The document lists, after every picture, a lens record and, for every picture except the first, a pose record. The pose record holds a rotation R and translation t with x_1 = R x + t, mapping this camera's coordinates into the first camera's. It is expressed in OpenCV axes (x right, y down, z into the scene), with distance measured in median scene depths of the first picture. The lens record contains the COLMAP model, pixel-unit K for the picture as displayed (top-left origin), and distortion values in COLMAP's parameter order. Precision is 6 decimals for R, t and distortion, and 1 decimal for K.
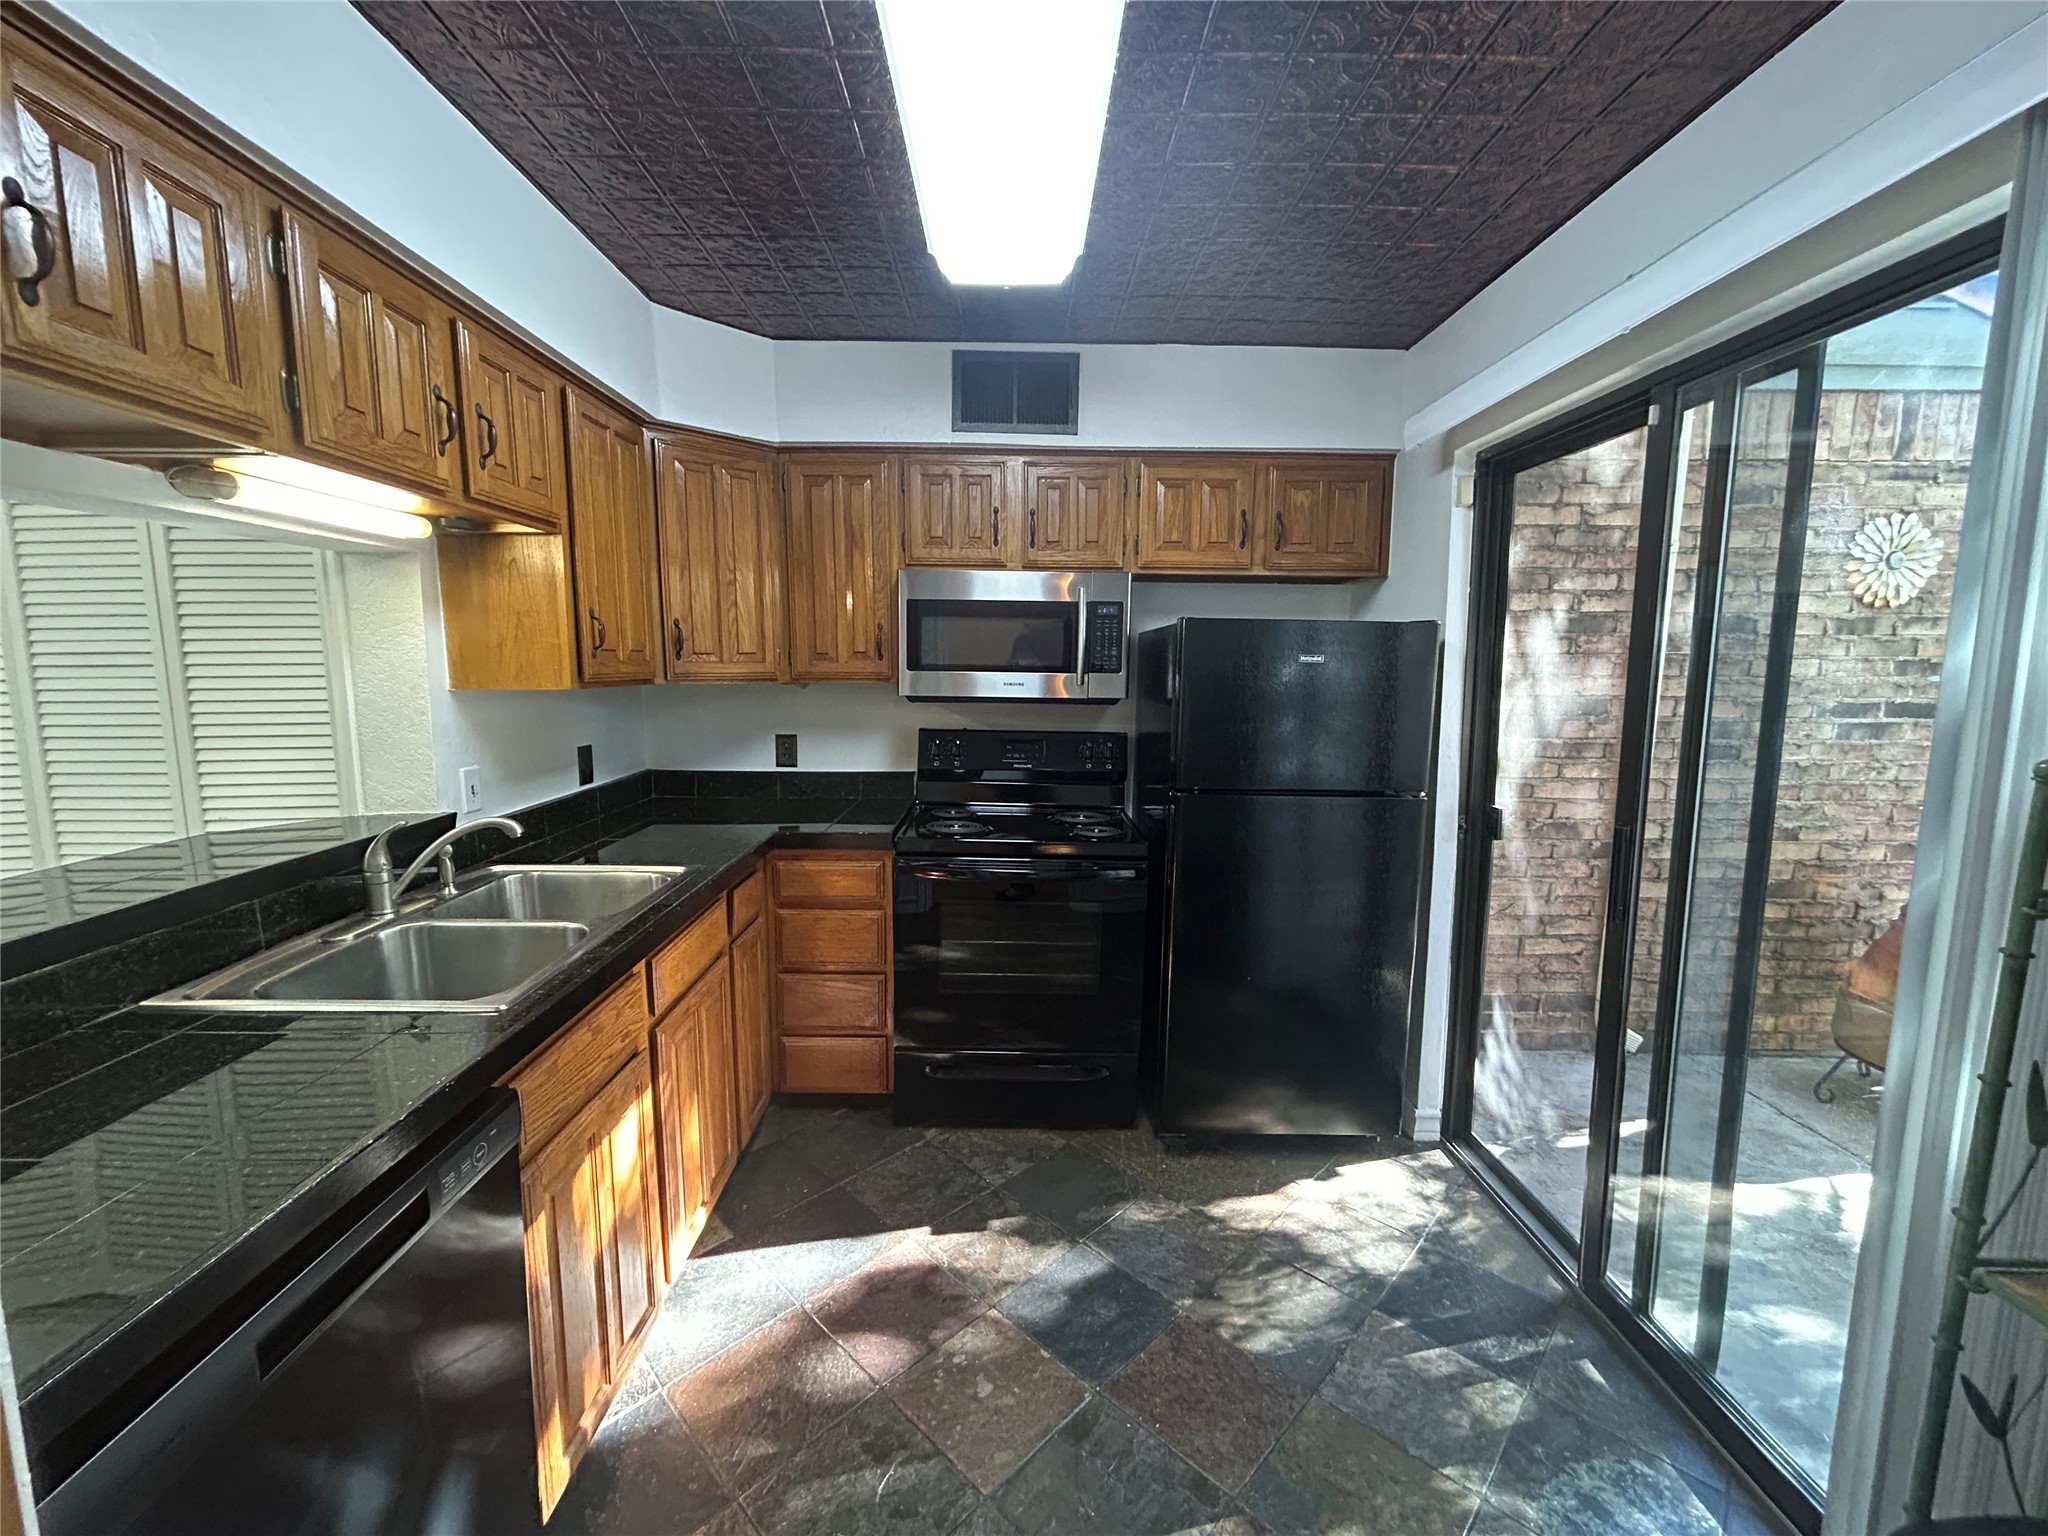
lens RADIAL K [[823.9, 0, 1017.8], [0, 823.9, 767.2], [0, 0, 1]] dist [-0.001310, -0.000015]
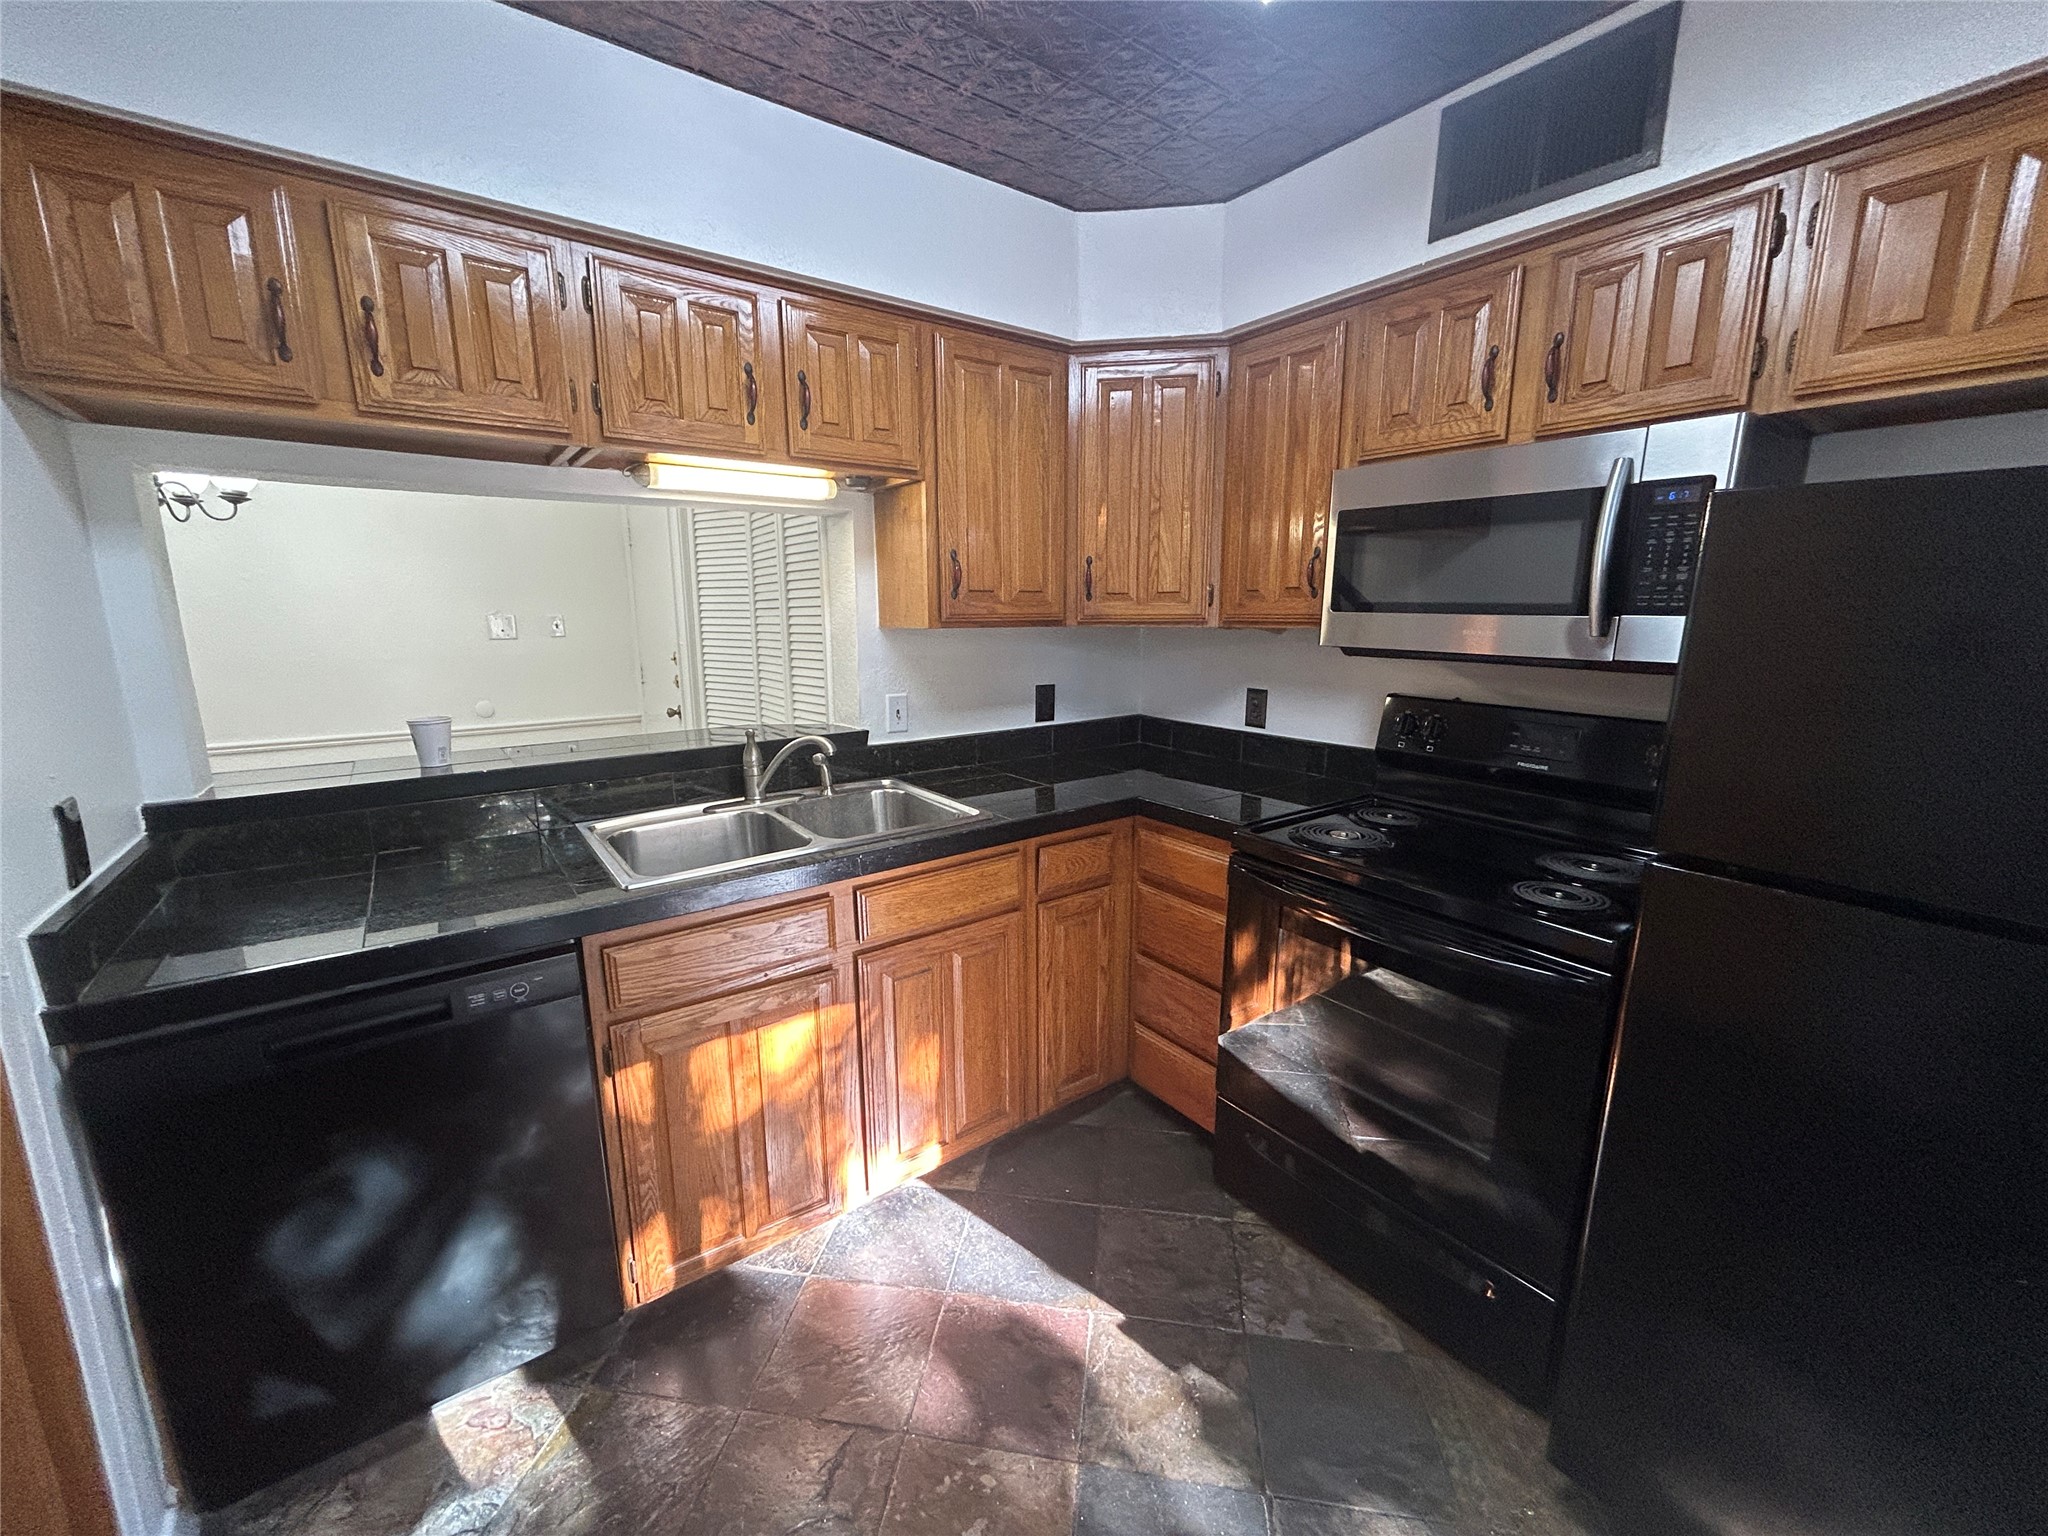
lens RADIAL K [[823.9, 0, 1025.5], [0, 823.9, 768.1], [0, 0, 1]] dist [-0.001310, -0.000015]
pose [[0.588021, 0.148360, -0.795123, 0.319716], [-0.098433, 0.988853, 0.111713, -0.036692], [0.802834, 0.012577, 0.596070, 0.363417]]
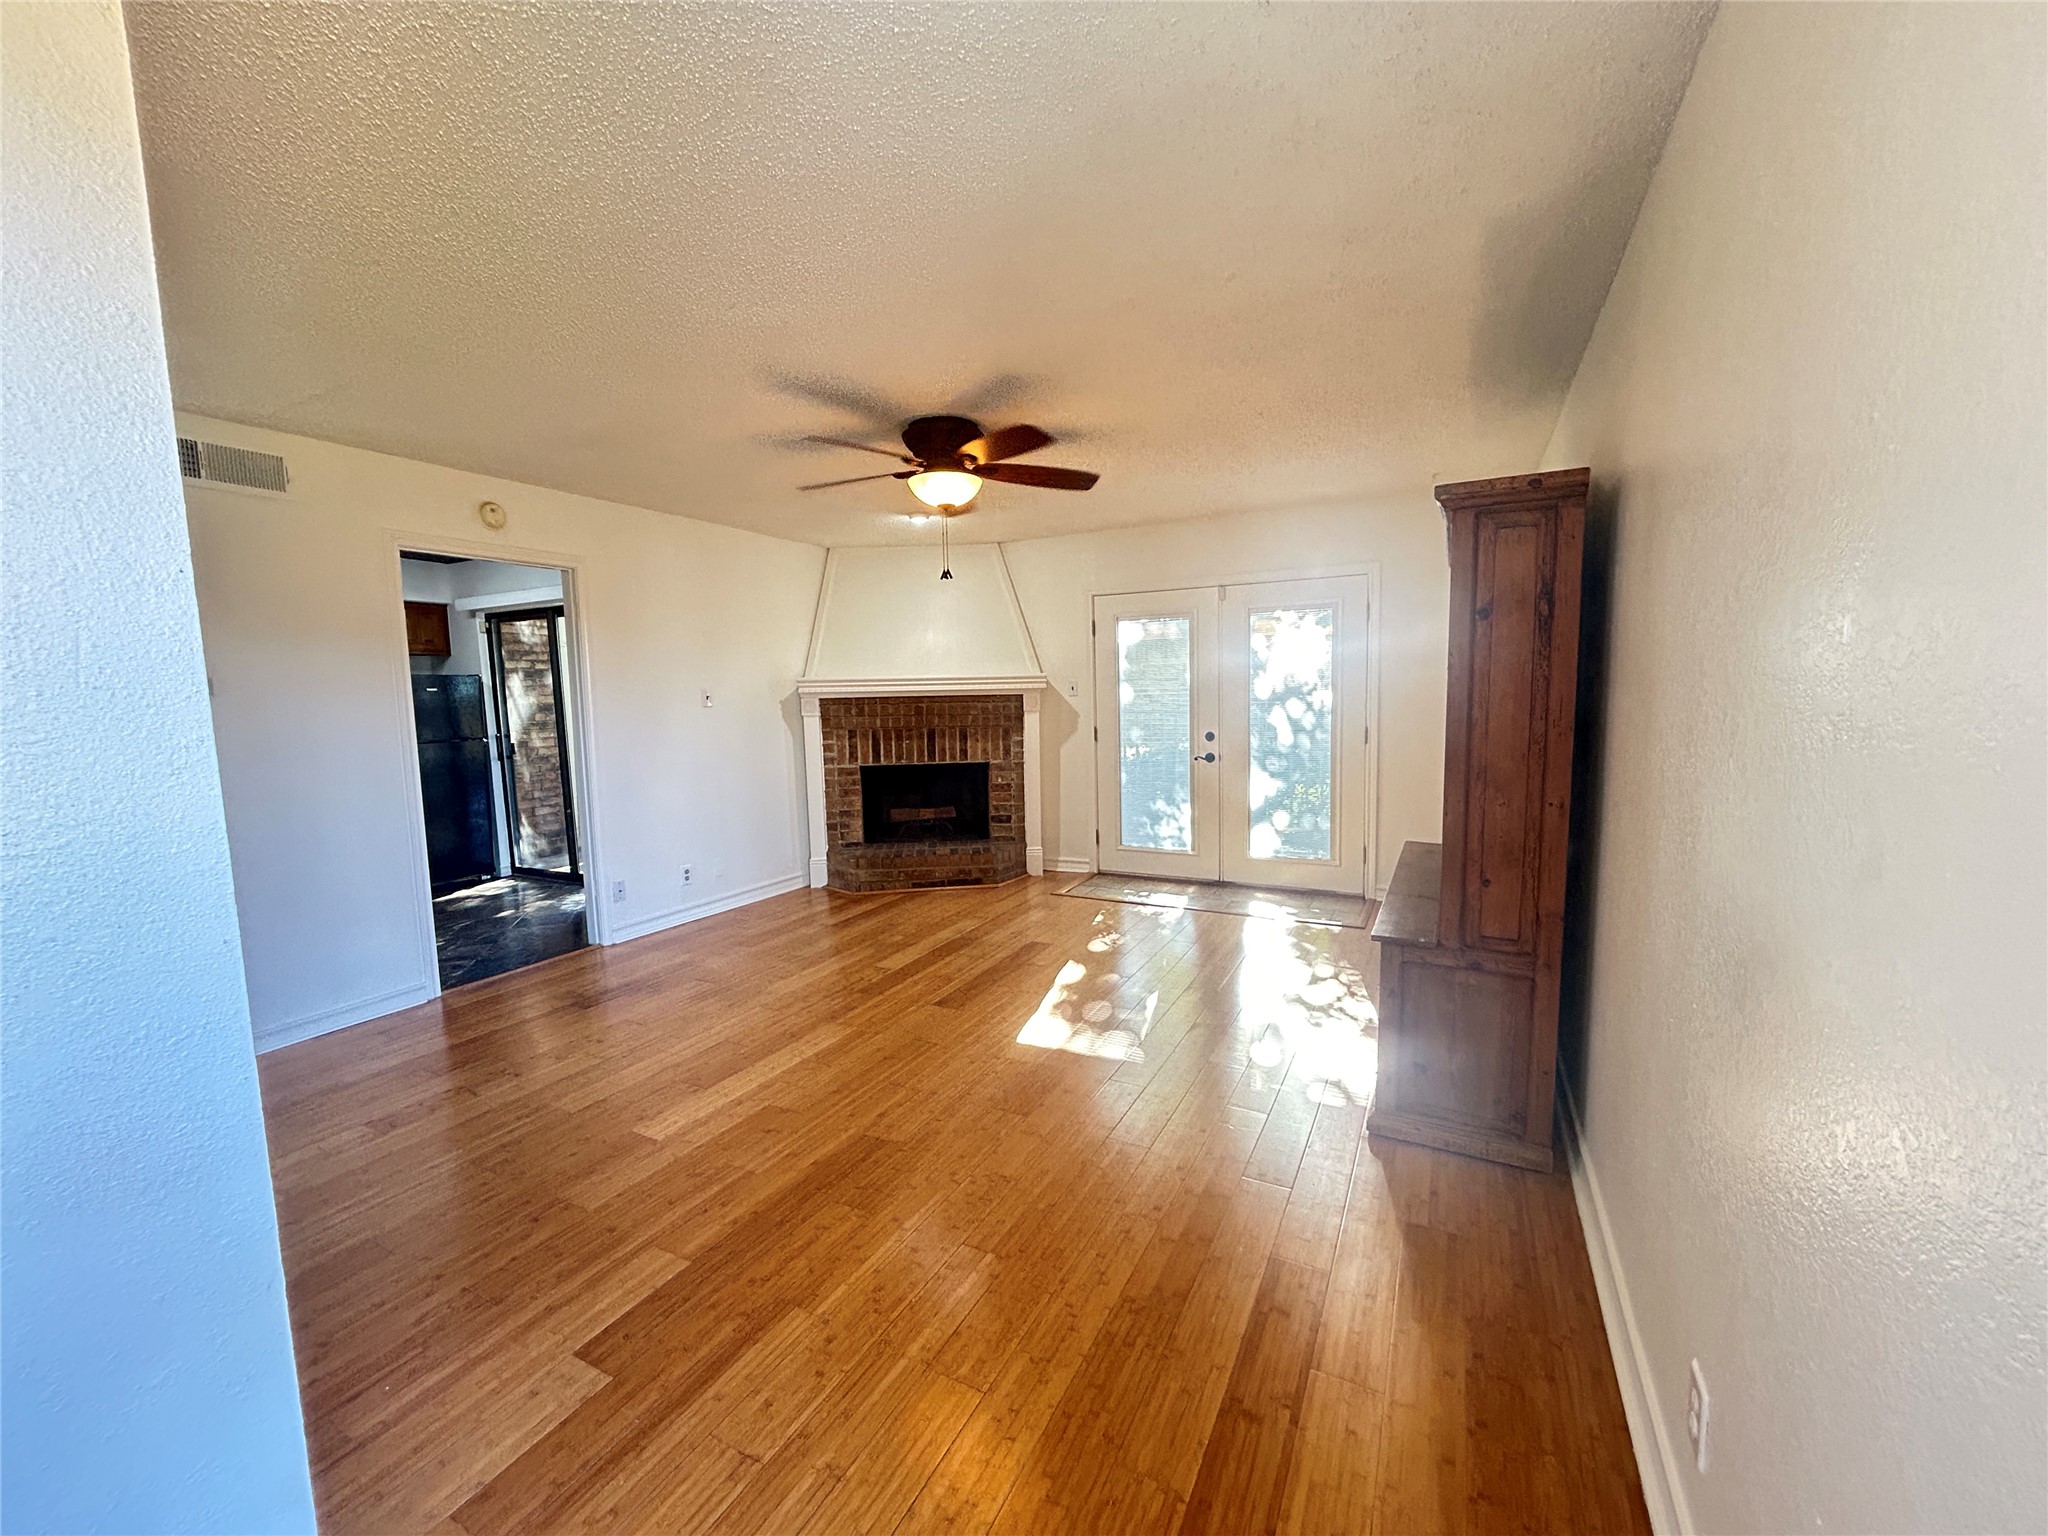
lens RADIAL K [[823.9, 0, 1023.1], [0, 823.9, 768.1], [0, 0, 1]] dist [-0.001310, -0.000015]
pose [[0.468346, -0.104622, 0.877329, -0.841263], [0.124342, 0.990887, 0.051786, 0.164962], [-0.874752, 0.084835, 0.477087, -1.456487]]
